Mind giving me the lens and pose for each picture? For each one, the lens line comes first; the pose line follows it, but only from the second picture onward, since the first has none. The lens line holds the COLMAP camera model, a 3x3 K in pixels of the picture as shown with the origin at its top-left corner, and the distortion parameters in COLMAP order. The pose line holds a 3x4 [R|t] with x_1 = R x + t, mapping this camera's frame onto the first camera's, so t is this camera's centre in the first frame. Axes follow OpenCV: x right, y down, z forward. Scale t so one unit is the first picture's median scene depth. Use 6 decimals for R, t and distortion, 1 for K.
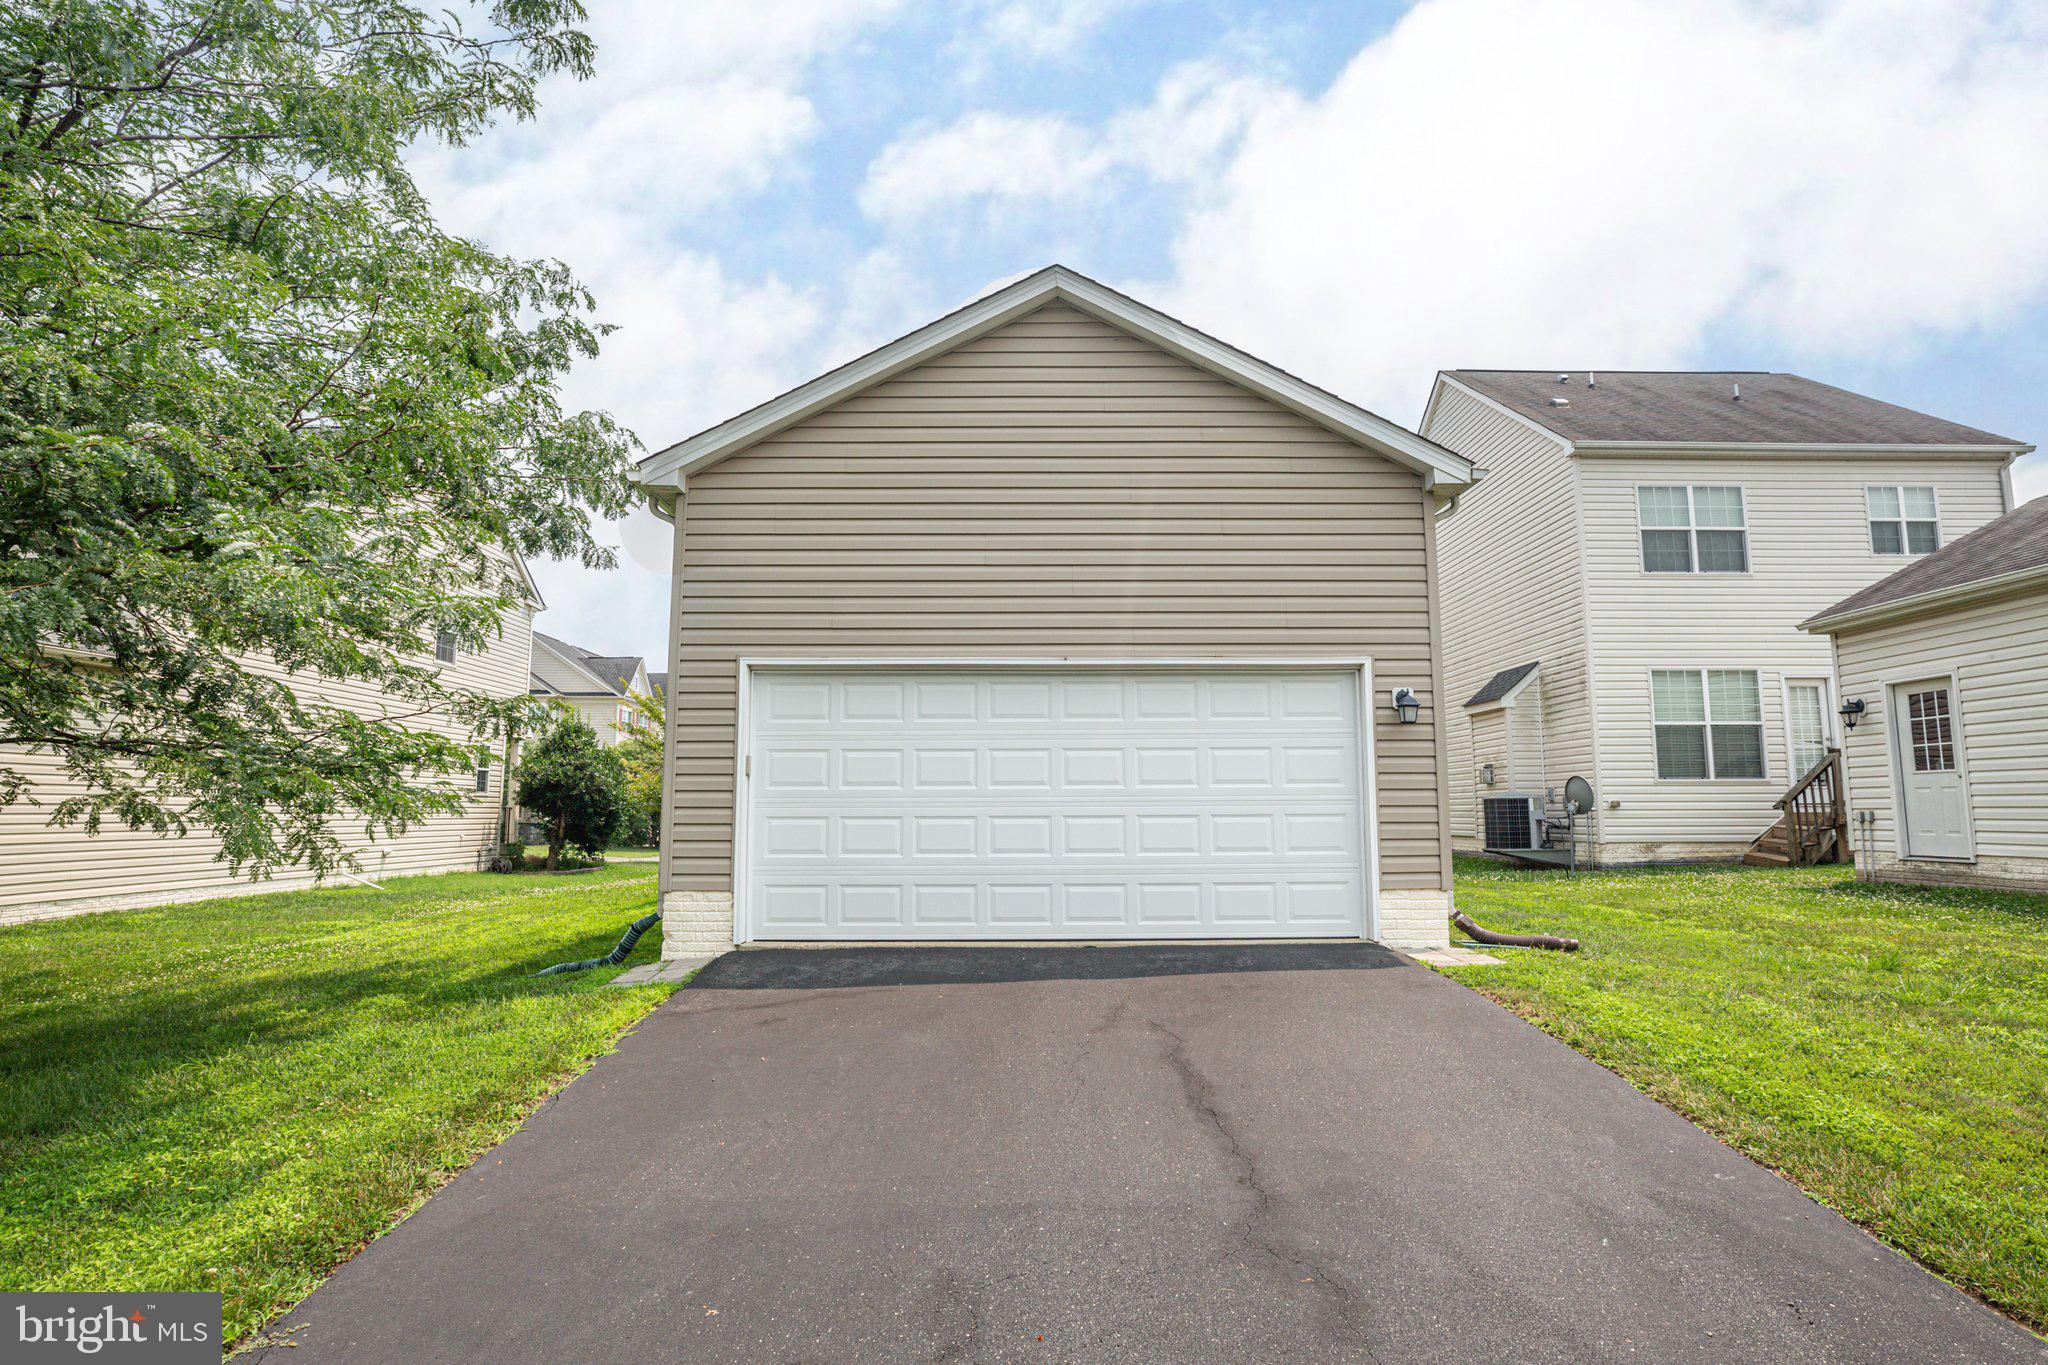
lens RADIAL K [[1119.6, 0, 1024.0], [0, 1119.6, 682.5], [0, 0, 1]] dist [-0.027632, 0.001636]
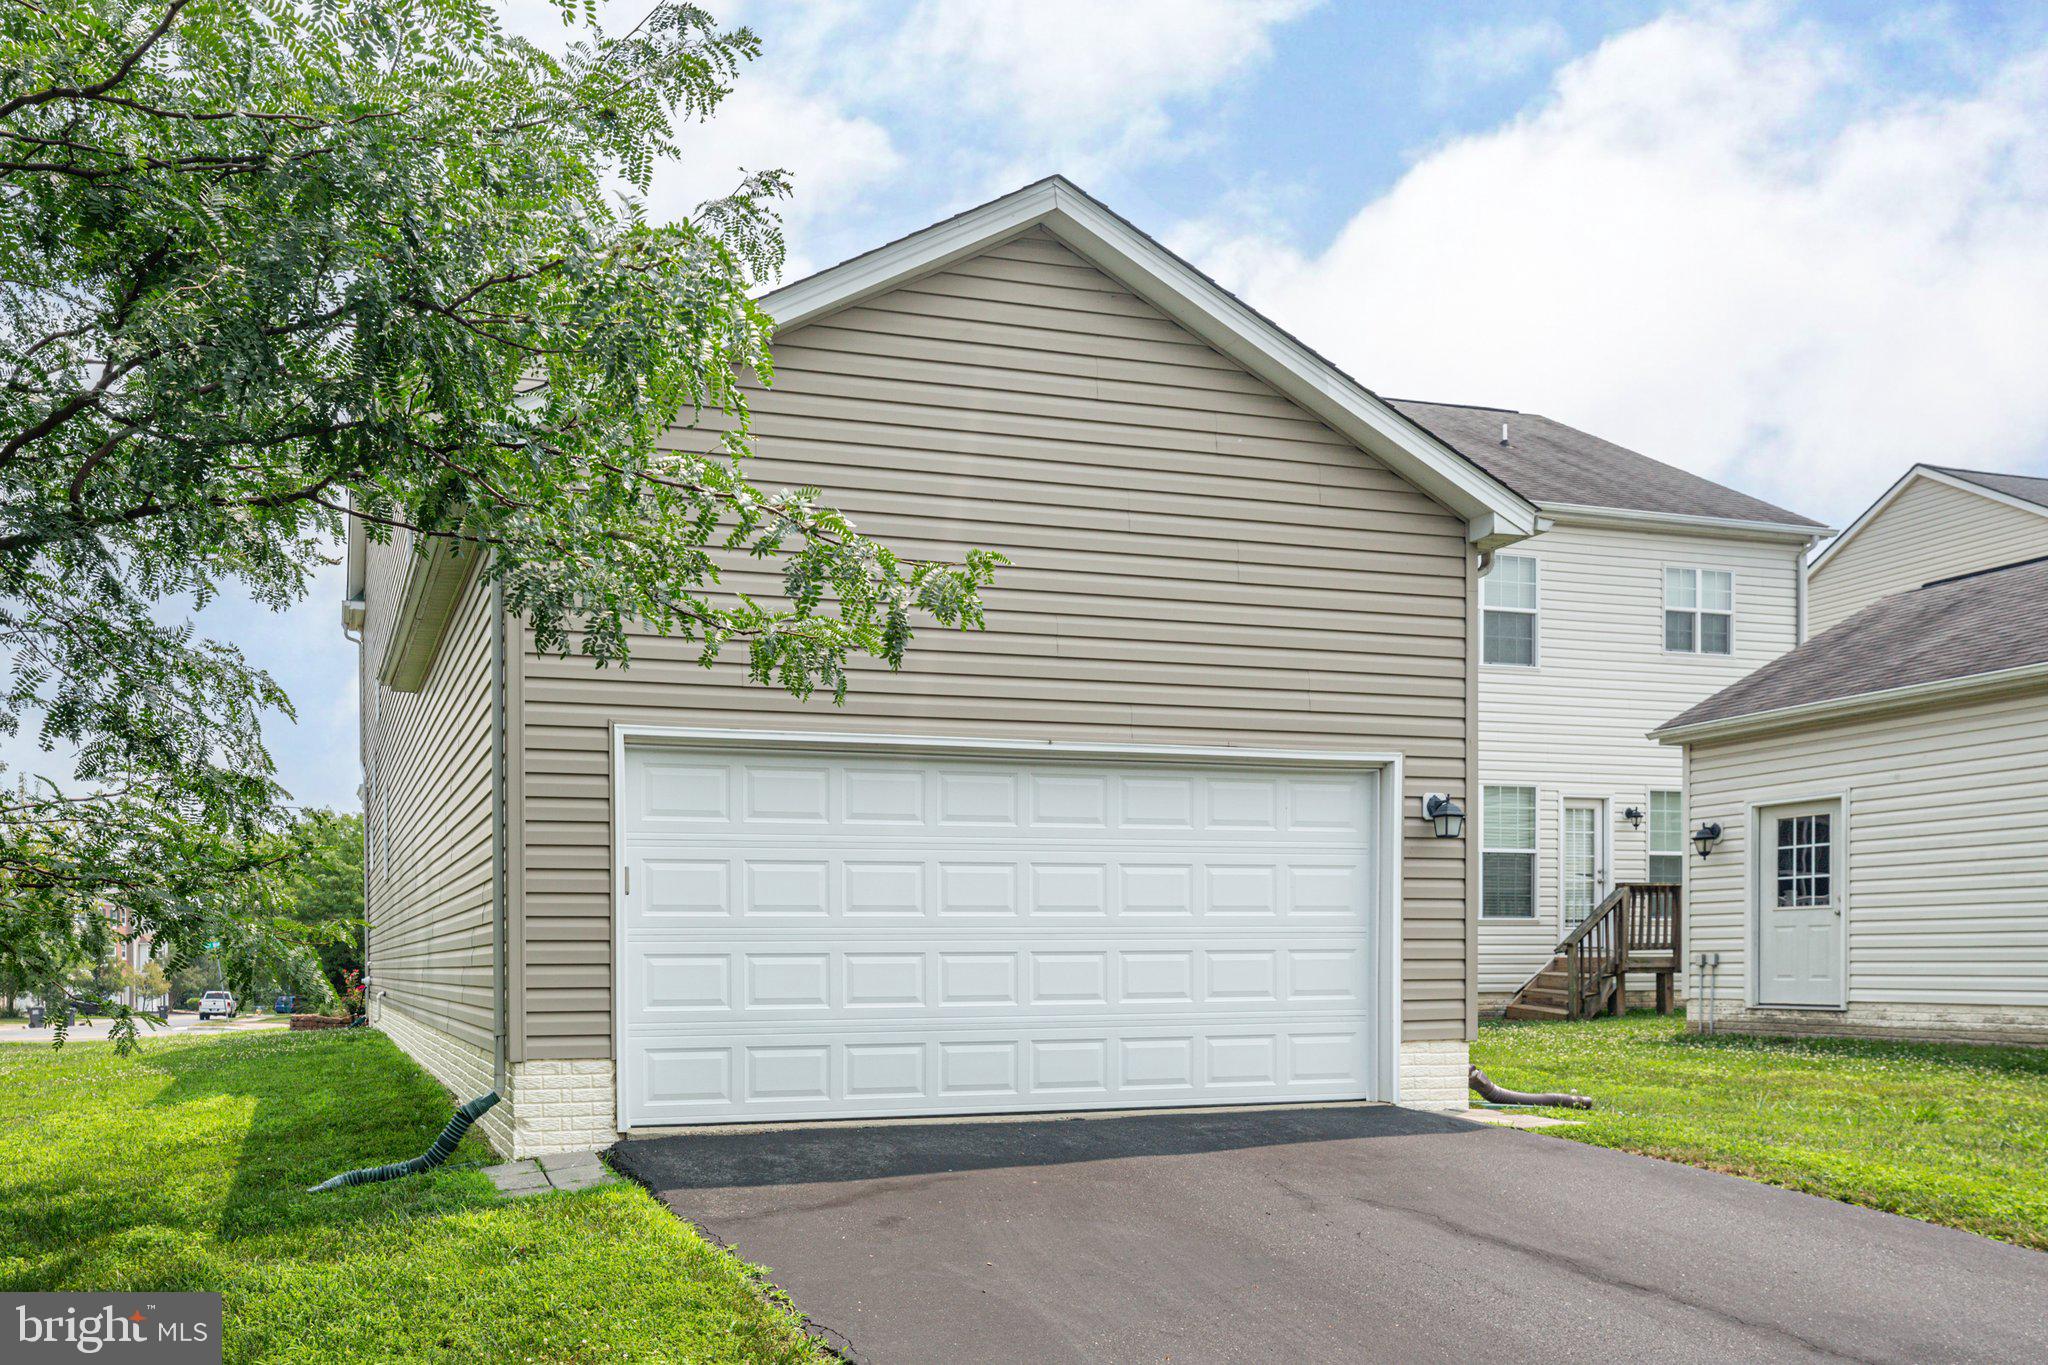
lens RADIAL K [[1530.7, 0, 836.6], [0, 1530.7, 1016.9], [0, 0, 1]] dist [-0.004193, -0.003737]
pose [[0.965629, -0.013143, 0.259593, -0.232703], [-0.025588, 0.989063, 0.145256, 0.009690], [-0.258663, -0.146906, 0.954732, 0.023845]]
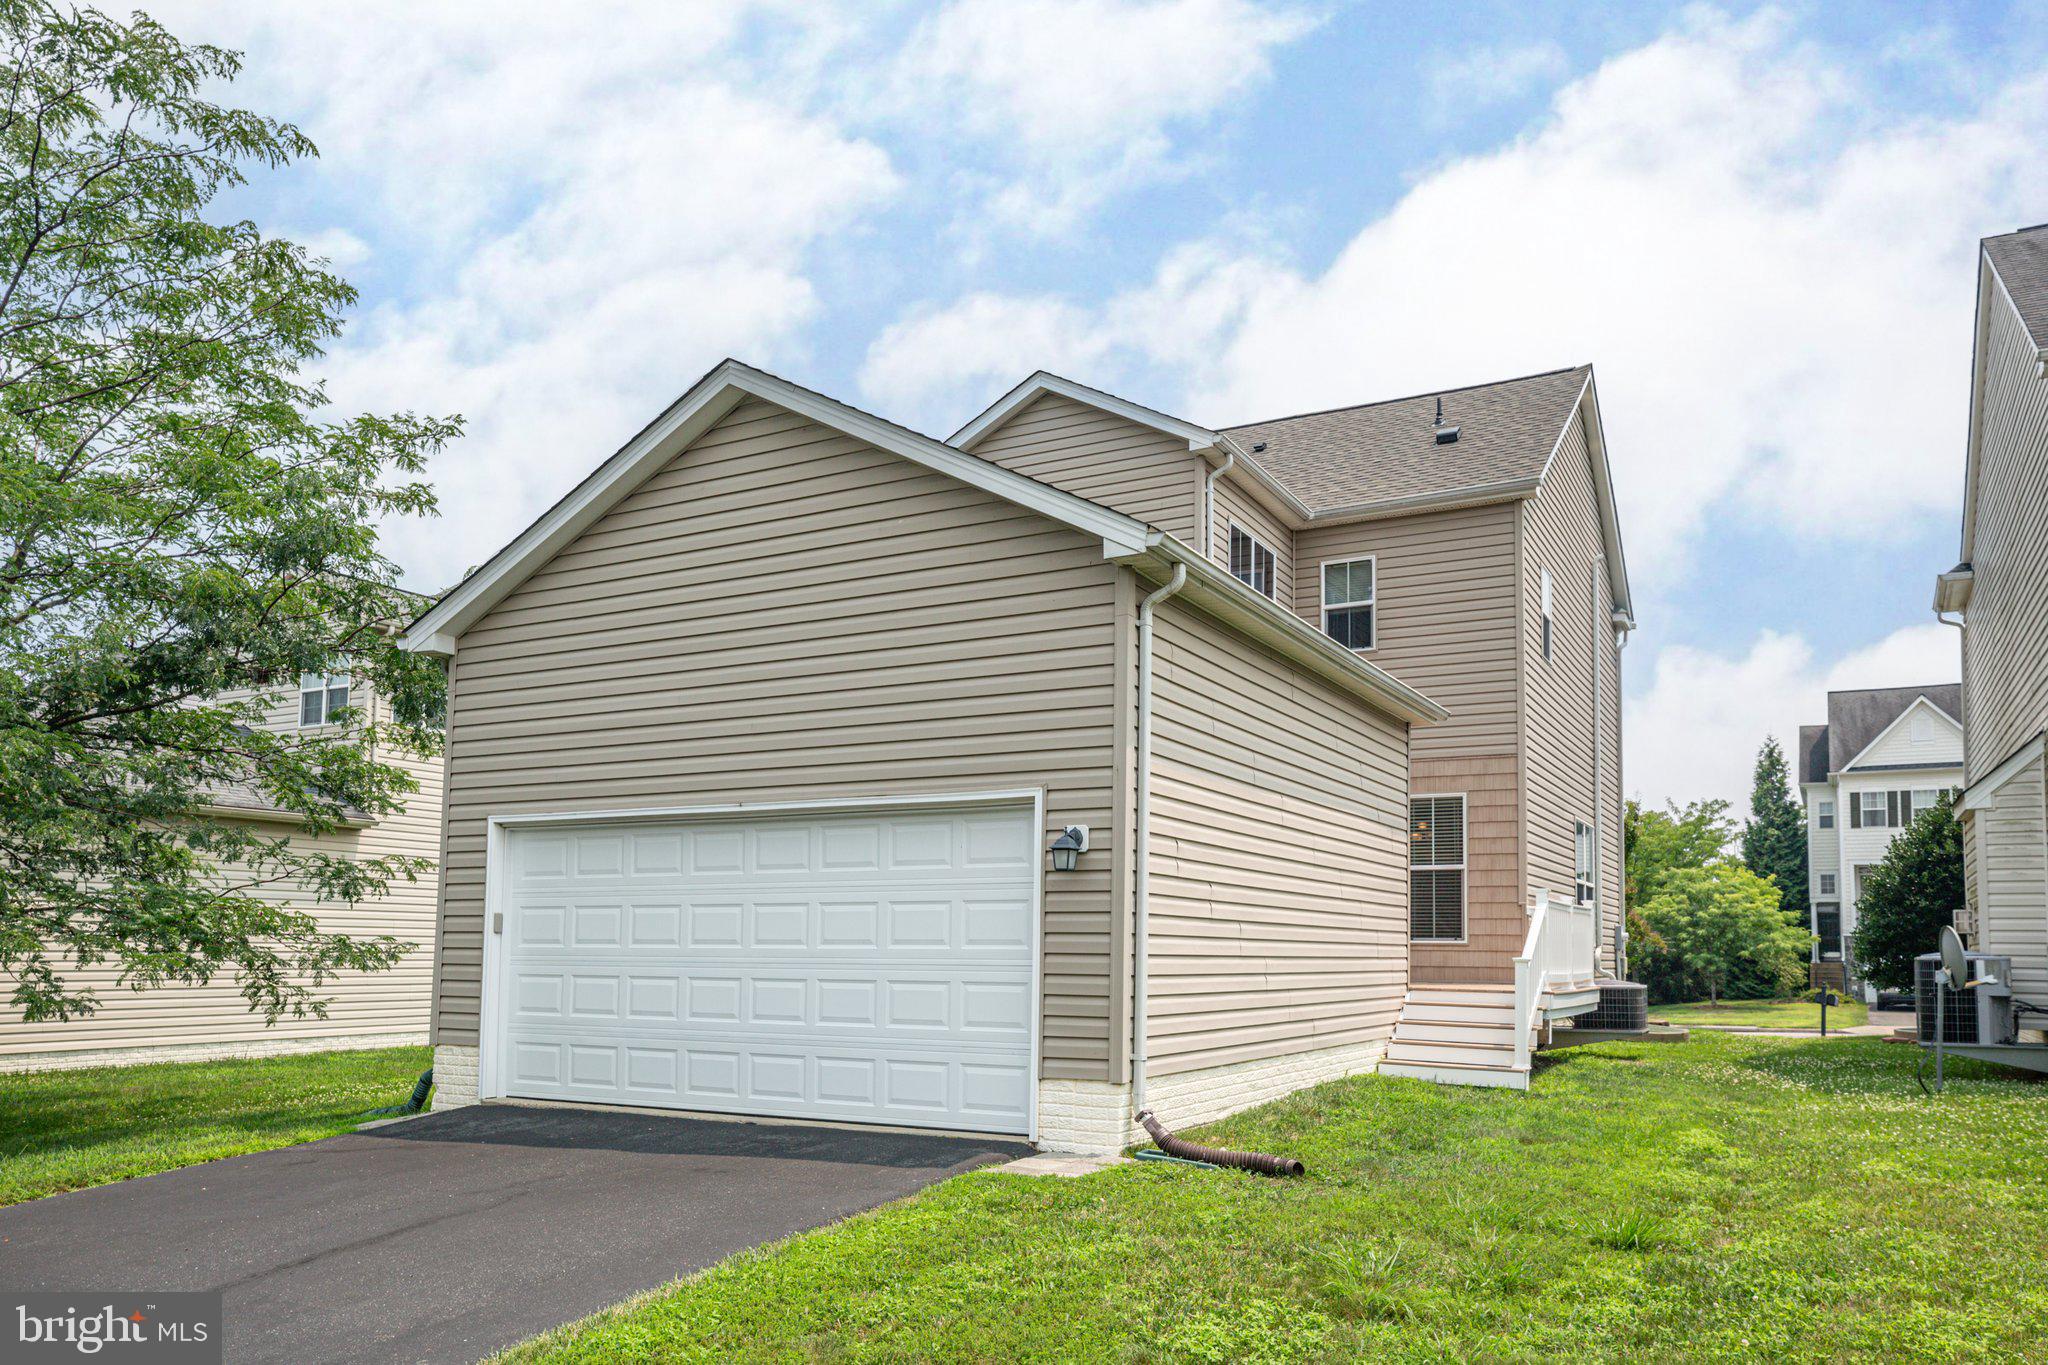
lens RADIAL K [[1474.1, 0, 1028.8], [0, 1474.1, 903.3], [0, 0, 1]] dist [-0.009705, -0.002536]
pose [[0.871889, -0.004259, -0.489685, 0.522394], [0.037542, 0.997601, 0.058168, -0.001606], [0.488263, -0.069100, 0.869957, 0.049502]]
